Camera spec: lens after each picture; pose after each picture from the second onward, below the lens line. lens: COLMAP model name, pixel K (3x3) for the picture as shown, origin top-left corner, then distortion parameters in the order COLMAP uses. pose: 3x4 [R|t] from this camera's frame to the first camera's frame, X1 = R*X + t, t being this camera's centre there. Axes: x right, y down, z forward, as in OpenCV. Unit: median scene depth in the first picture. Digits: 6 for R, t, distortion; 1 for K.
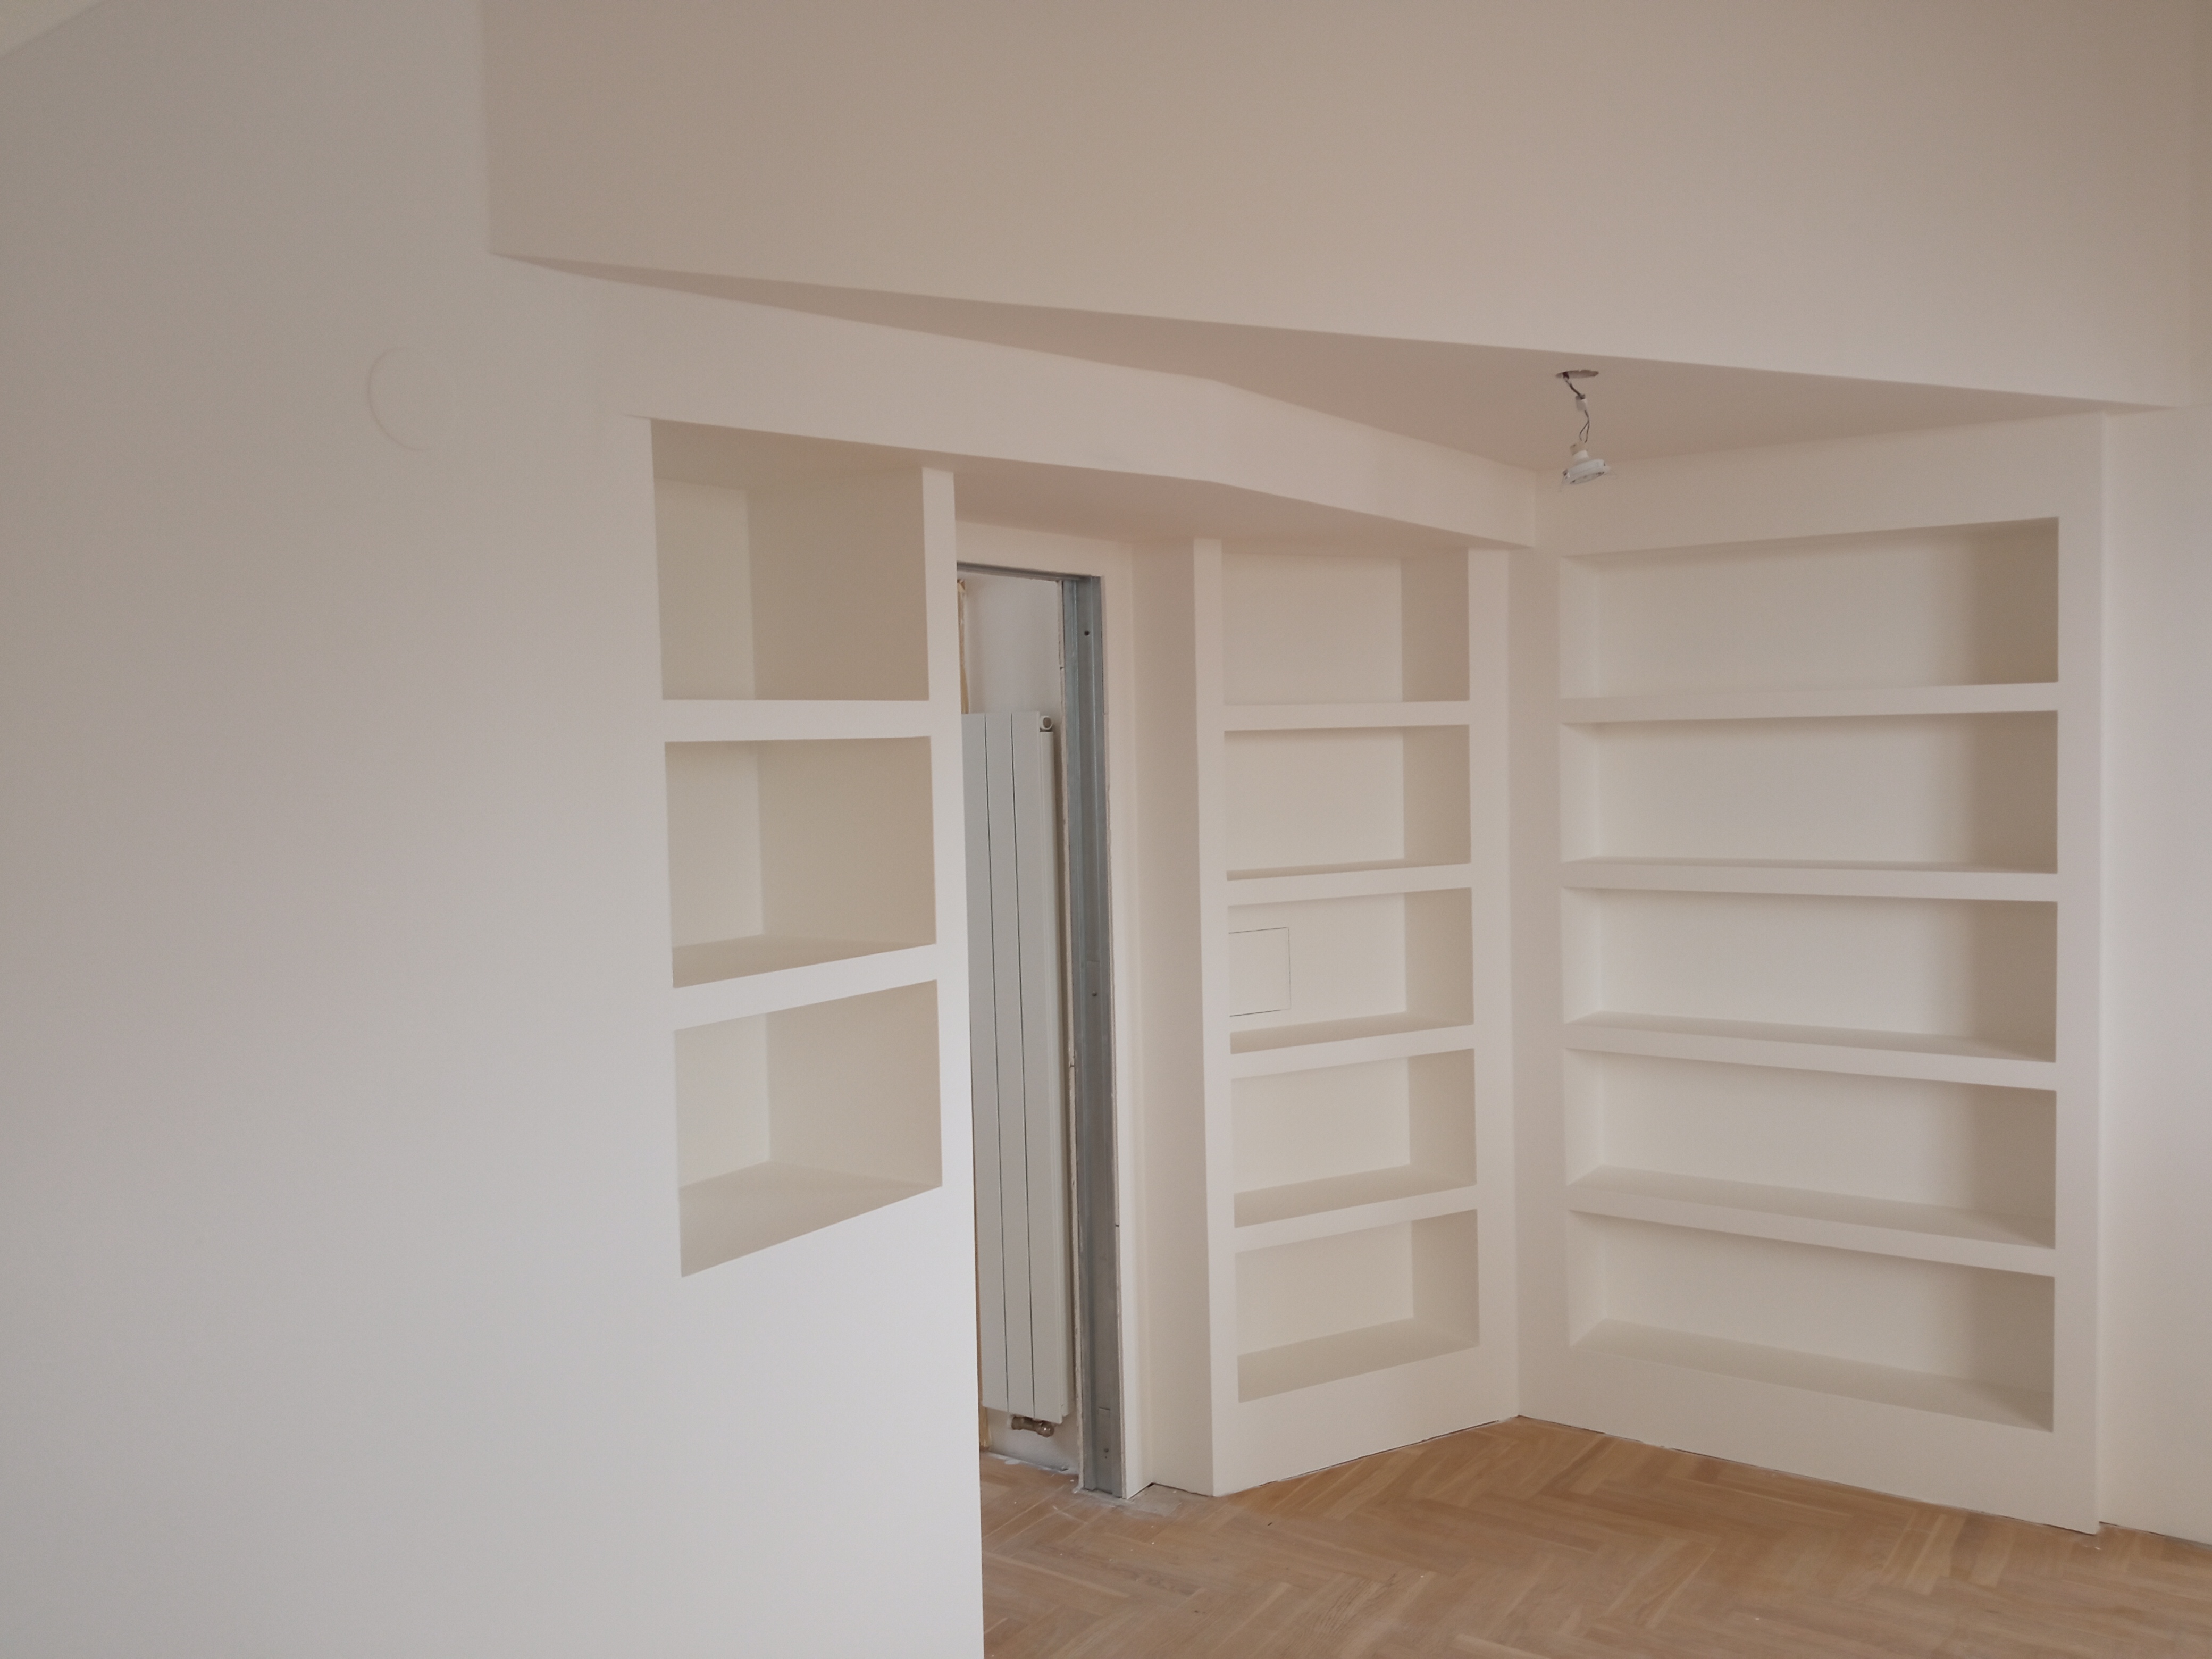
lens RADIAL K [[1782.4, 0, 1106.0], [0, 1782.4, 829.5], [0, 0, 1]] dist [0.107130, -0.236325]
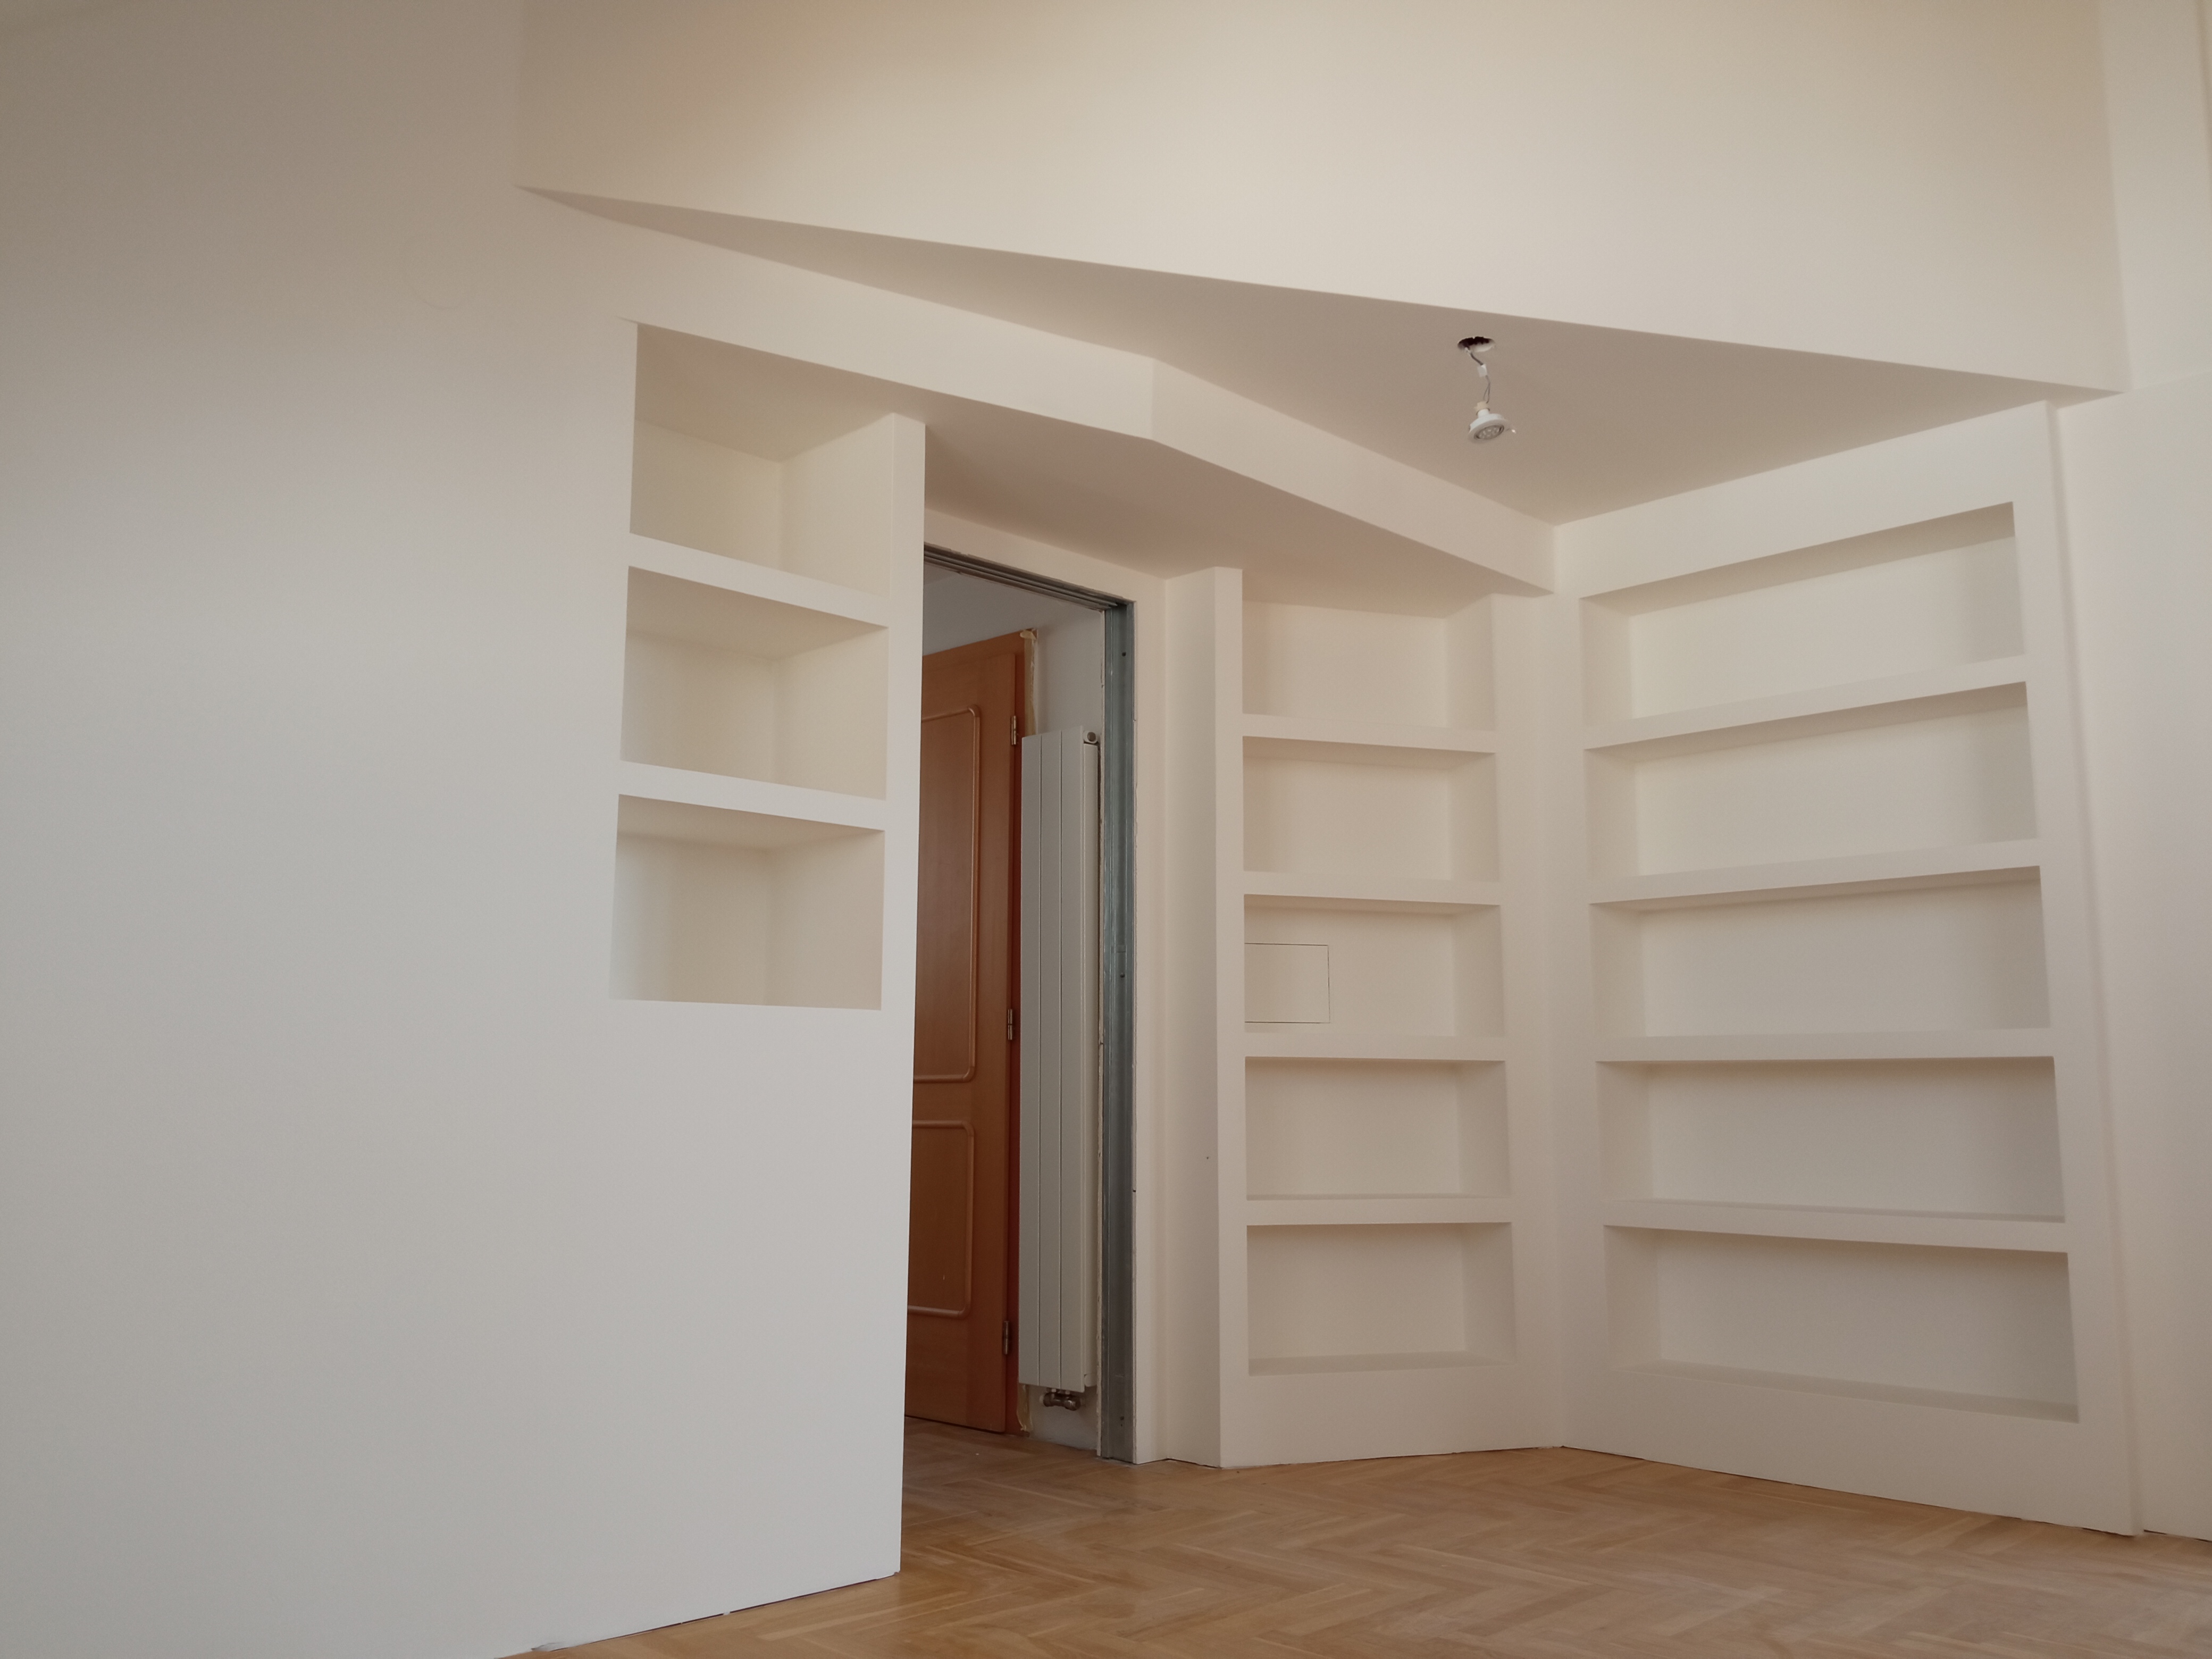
lens RADIAL K [[1782.4, 0, 1106.0], [0, 1782.4, 829.5], [0, 0, 1]] dist [0.107130, -0.236325]
pose [[0.981212, -0.002387, -0.192920, 0.193190], [-0.036428, 0.979647, -0.197395, 0.219384], [0.189465, 0.200714, 0.961154, -0.066496]]
